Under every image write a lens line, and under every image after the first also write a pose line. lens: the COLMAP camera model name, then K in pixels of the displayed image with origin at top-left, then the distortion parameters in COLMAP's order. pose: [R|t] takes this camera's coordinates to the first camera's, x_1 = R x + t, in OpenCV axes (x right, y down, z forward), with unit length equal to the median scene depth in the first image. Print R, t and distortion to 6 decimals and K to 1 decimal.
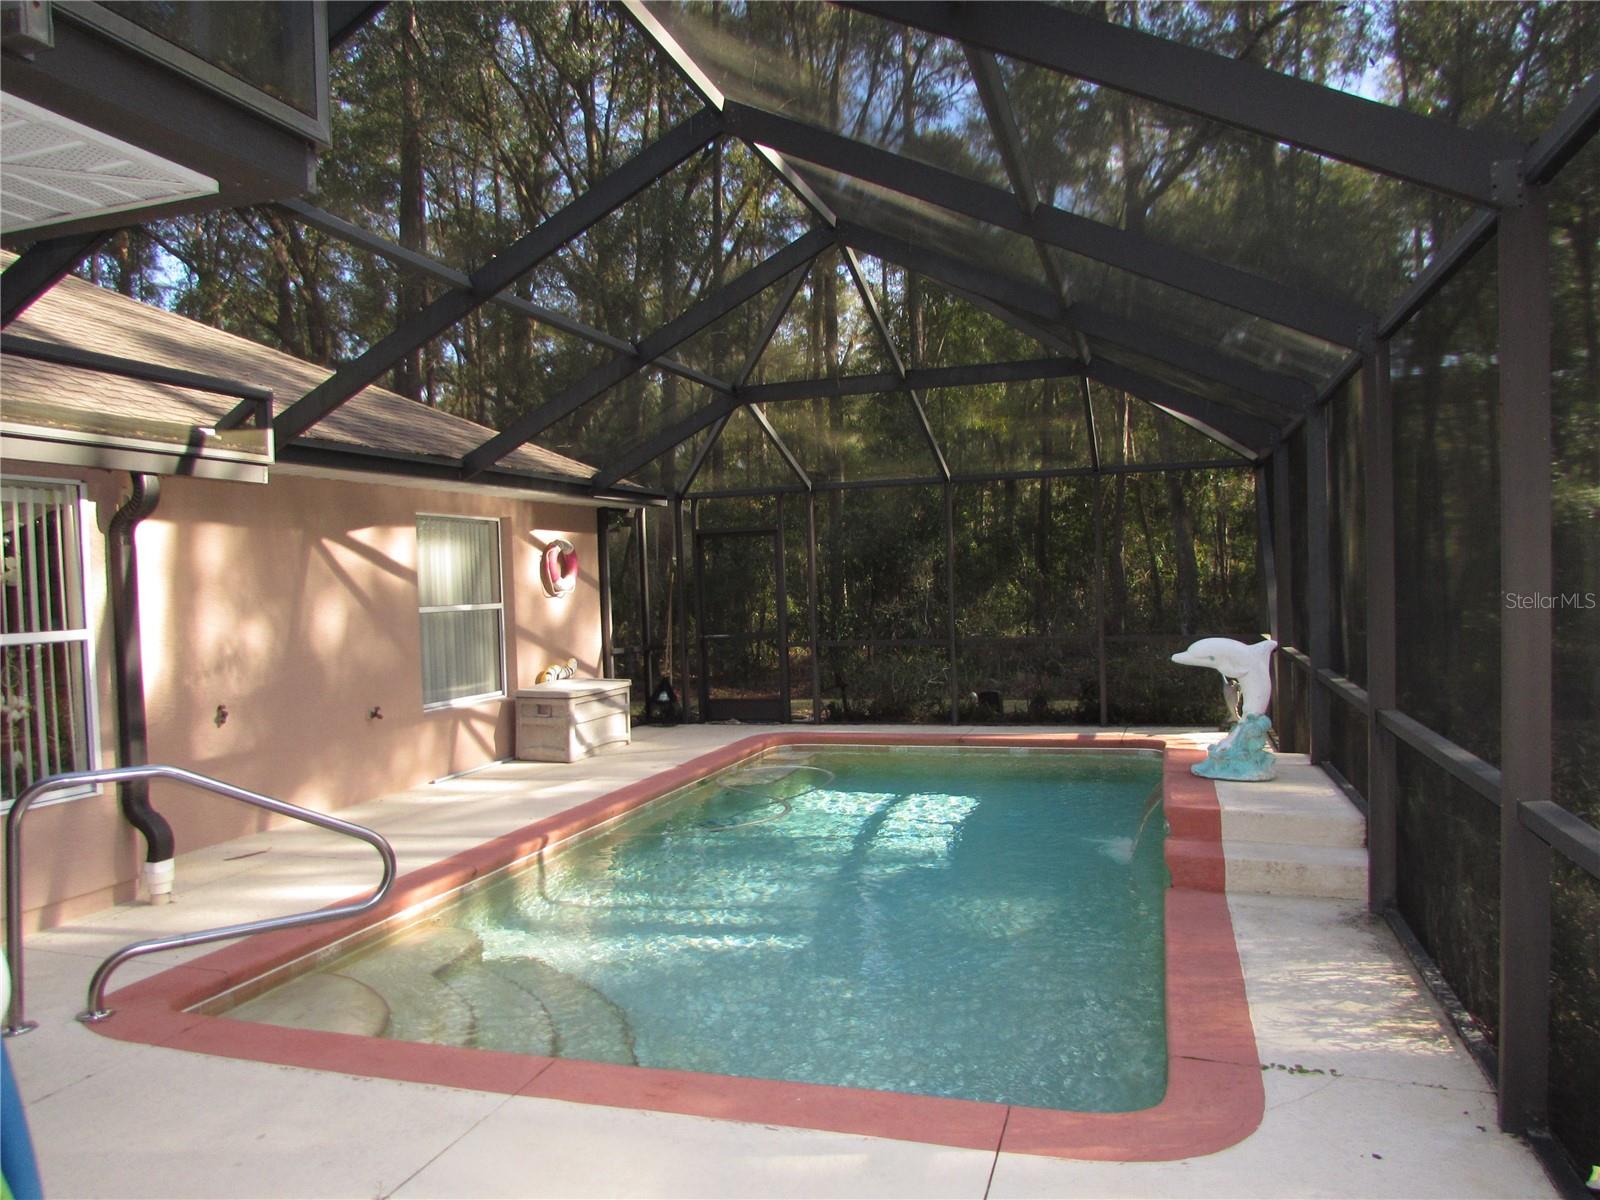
lens RADIAL K [[1134.9, 0, 806.6], [0, 1134.9, 598.2], [0, 0, 1]] dist [-0.038566, 0.020175]
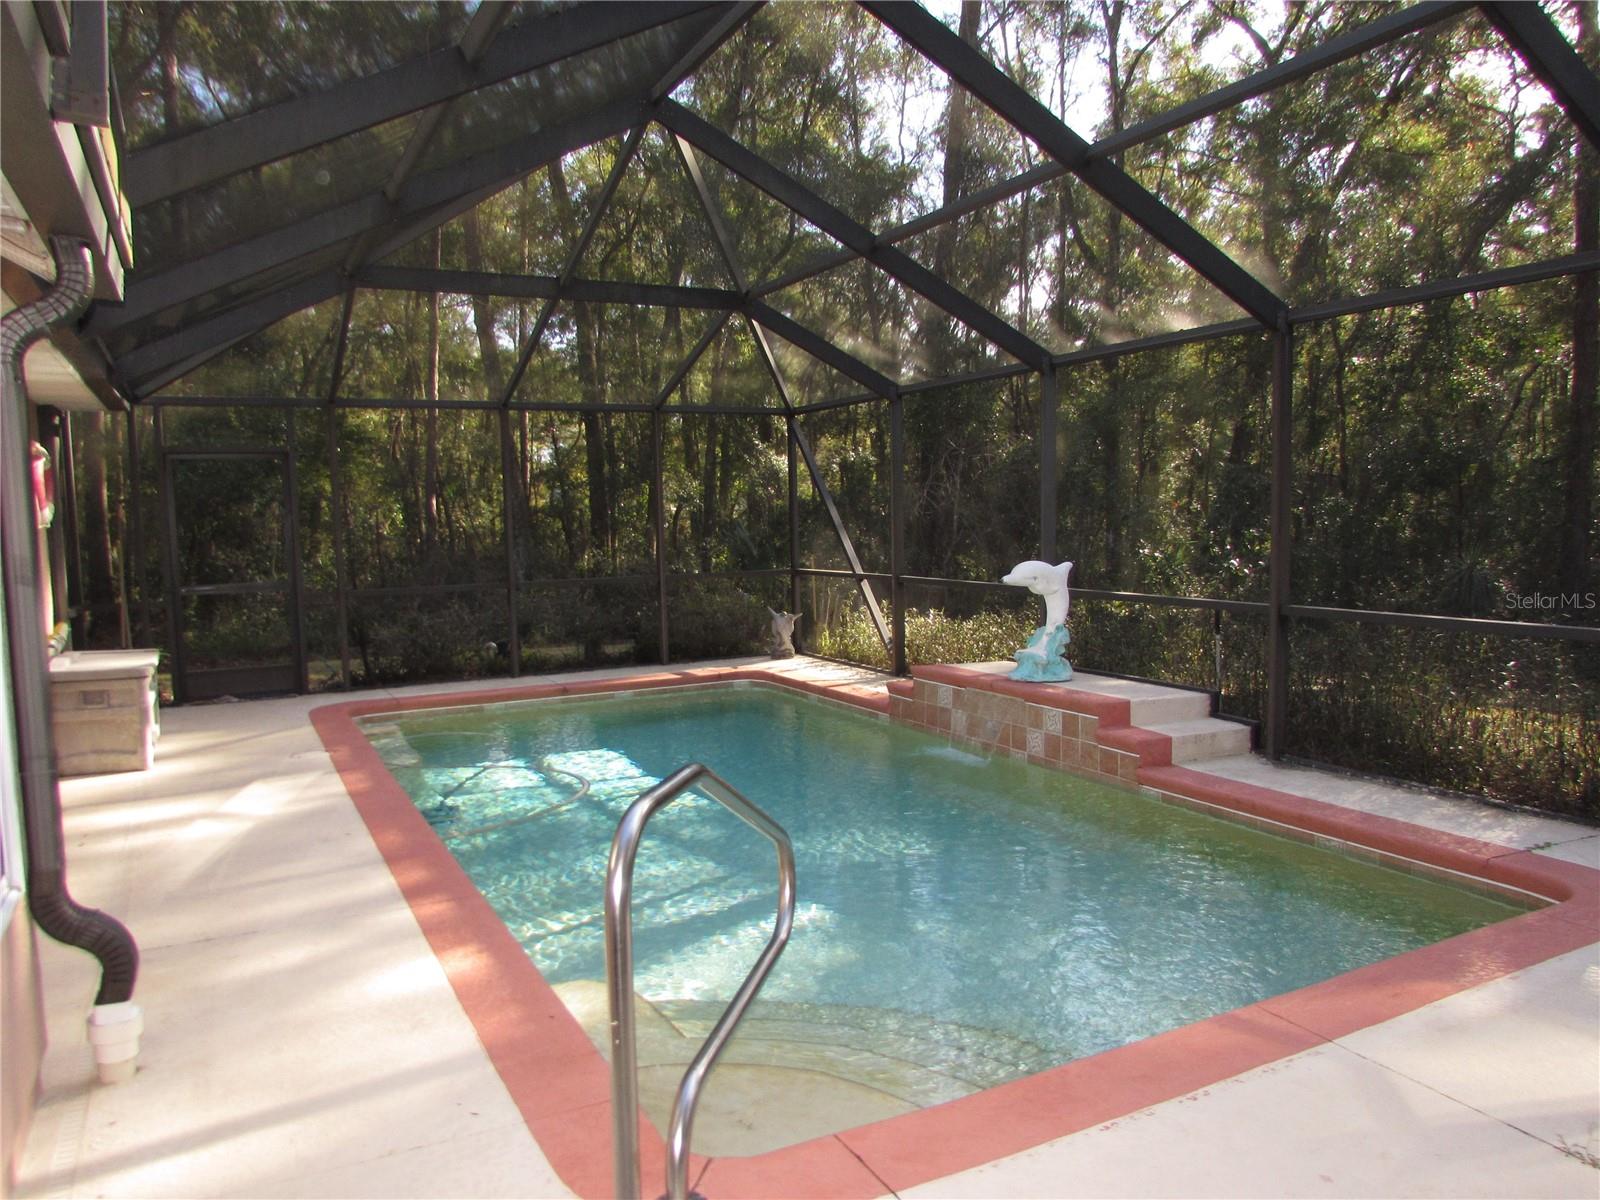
lens RADIAL K [[1134.9, 0, 803.9], [0, 1134.9, 603.2], [0, 0, 1]] dist [-0.038566, 0.020175]
pose [[0.713282, -0.041394, 0.699654, -0.400842], [0.010831, 0.998786, 0.048050, 0.013333], [-0.700794, -0.026695, 0.712864, 0.222315]]
